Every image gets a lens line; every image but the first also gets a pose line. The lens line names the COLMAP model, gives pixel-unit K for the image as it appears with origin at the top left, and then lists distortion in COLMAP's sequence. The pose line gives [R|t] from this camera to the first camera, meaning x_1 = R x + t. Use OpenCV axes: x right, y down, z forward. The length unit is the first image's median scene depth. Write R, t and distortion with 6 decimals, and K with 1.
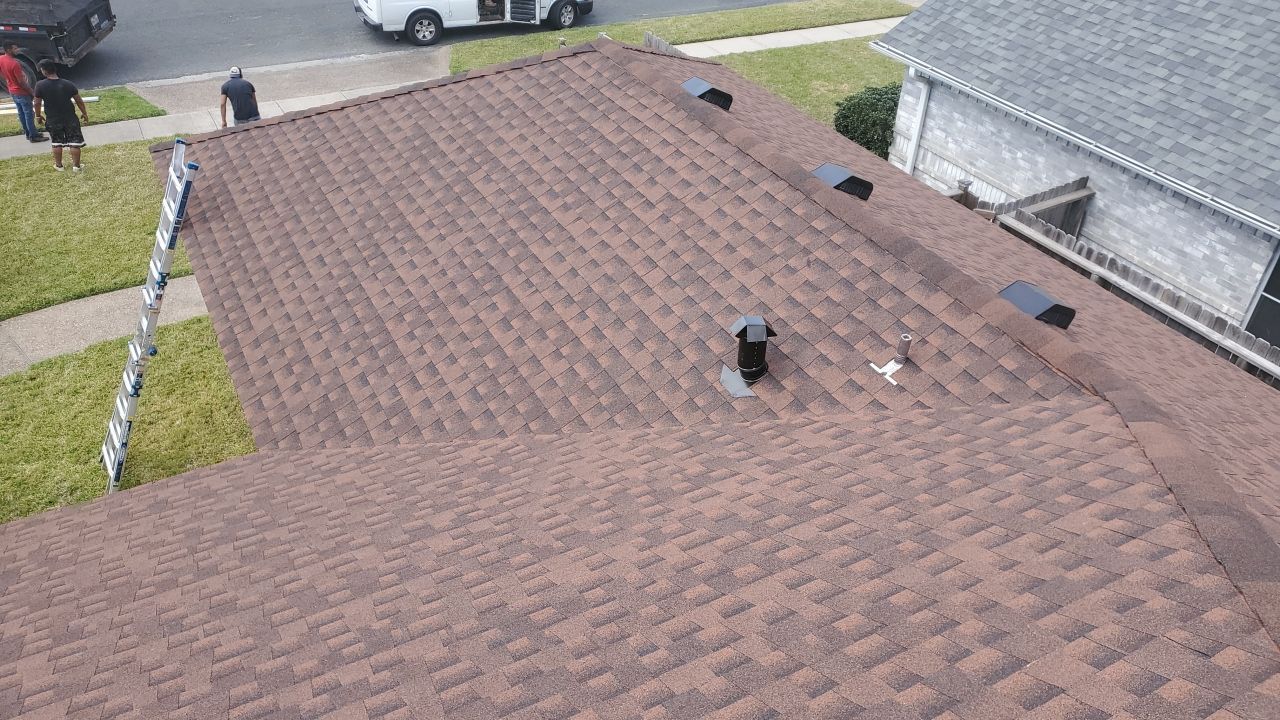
lens RADIAL K [[994.9, 0, 654.2], [0, 994.9, 366.3], [0, 0, 1]] dist [0.047309, -0.057170]
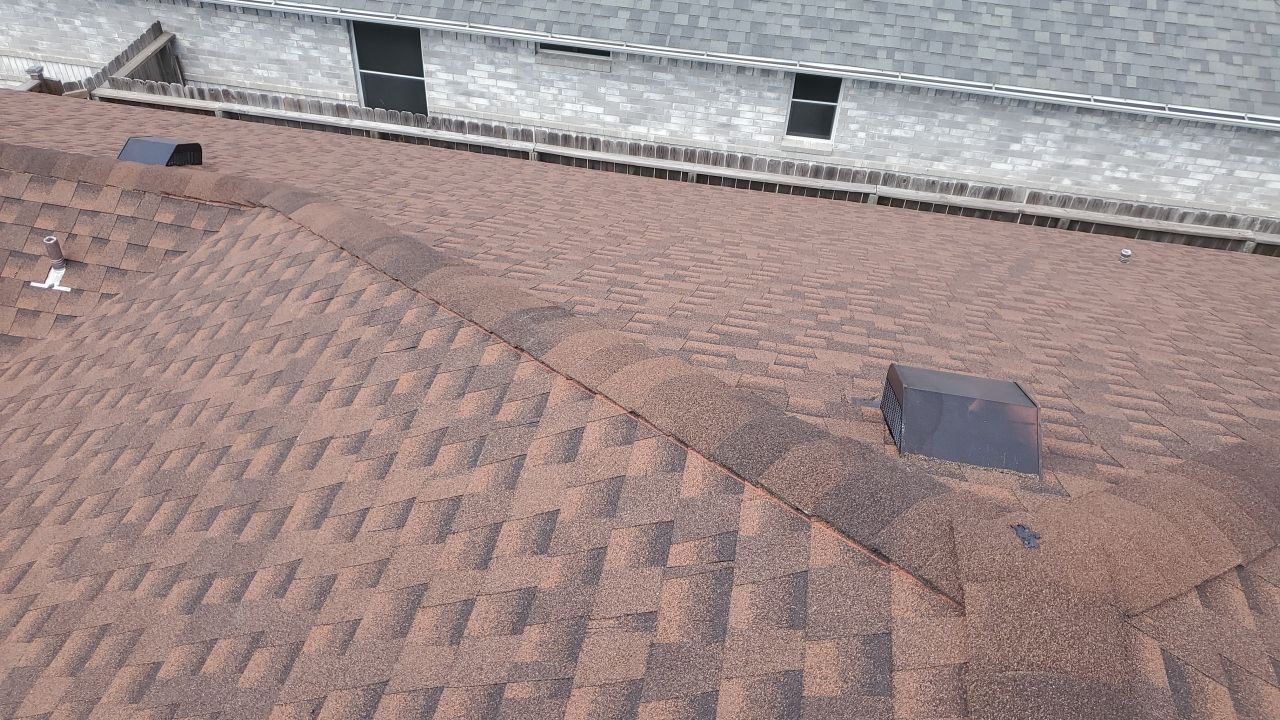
lens RADIAL K [[994.9, 0, 640.4], [0, 994.9, 358.7], [0, 0, 1]] dist [0.047309, -0.057170]
pose [[0.634893, -0.515297, 0.575656, 0.008442], [0.432559, 0.854444, 0.287782, 0.026120], [-0.640159, 0.066295, 0.765377, -0.035068]]
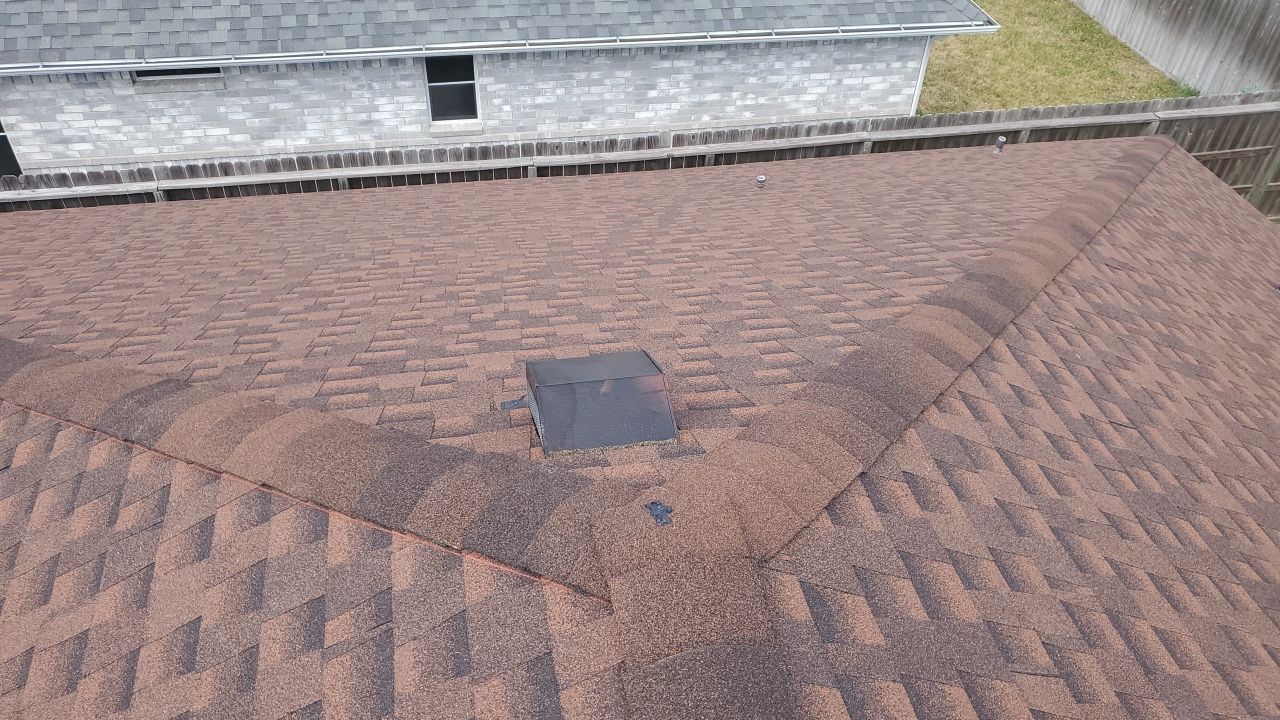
lens RADIAL K [[998.7, 0, 640.6], [0, 998.7, 370.1], [0, 0, 1]] dist [0.049321, -0.053191]
pose [[0.311118, -0.656010, 0.687646, 0.036040], [0.531549, 0.719912, 0.446299, 0.035062], [-0.787821, 0.226666, 0.572679, -0.050158]]
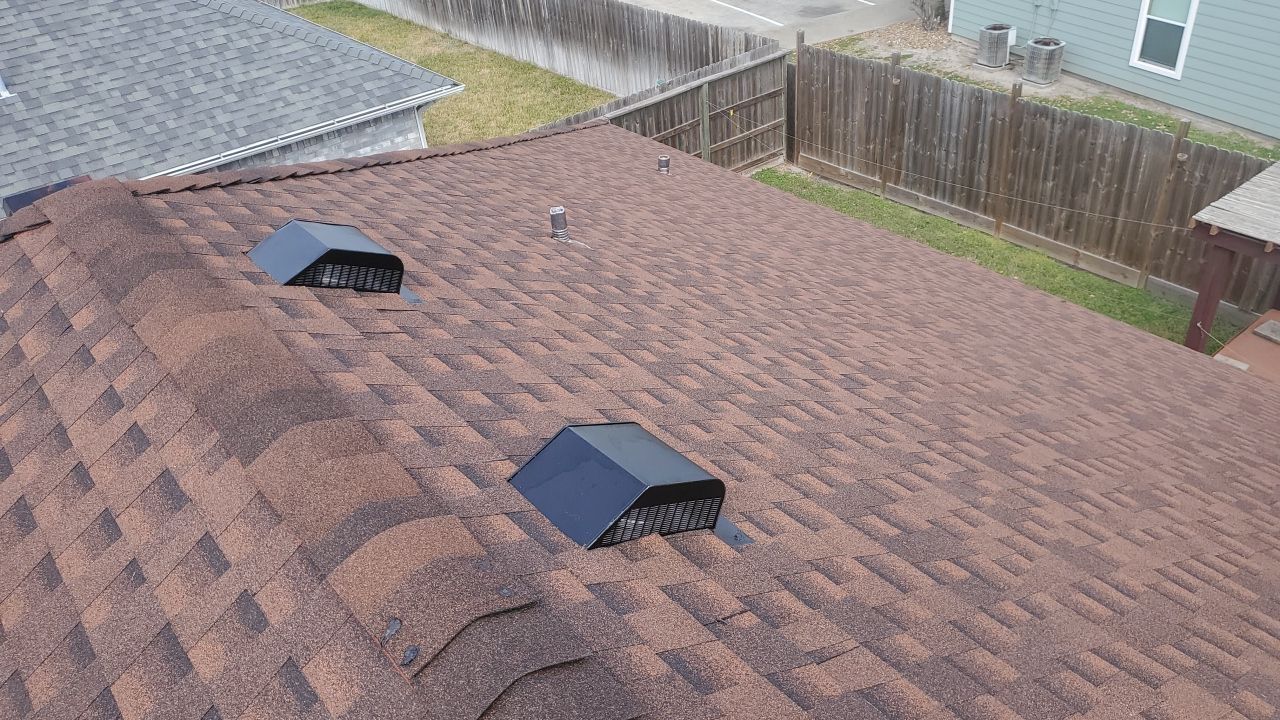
lens RADIAL K [[994.9, 0, 656.1], [0, 994.9, 367.0], [0, 0, 1]] dist [0.047309, -0.057170]
pose [[-0.178548, -0.579979, 0.794824, -0.302166], [0.625958, 0.556299, 0.546542, 0.146670], [-0.759143, 0.595110, 0.263717, -0.196073]]
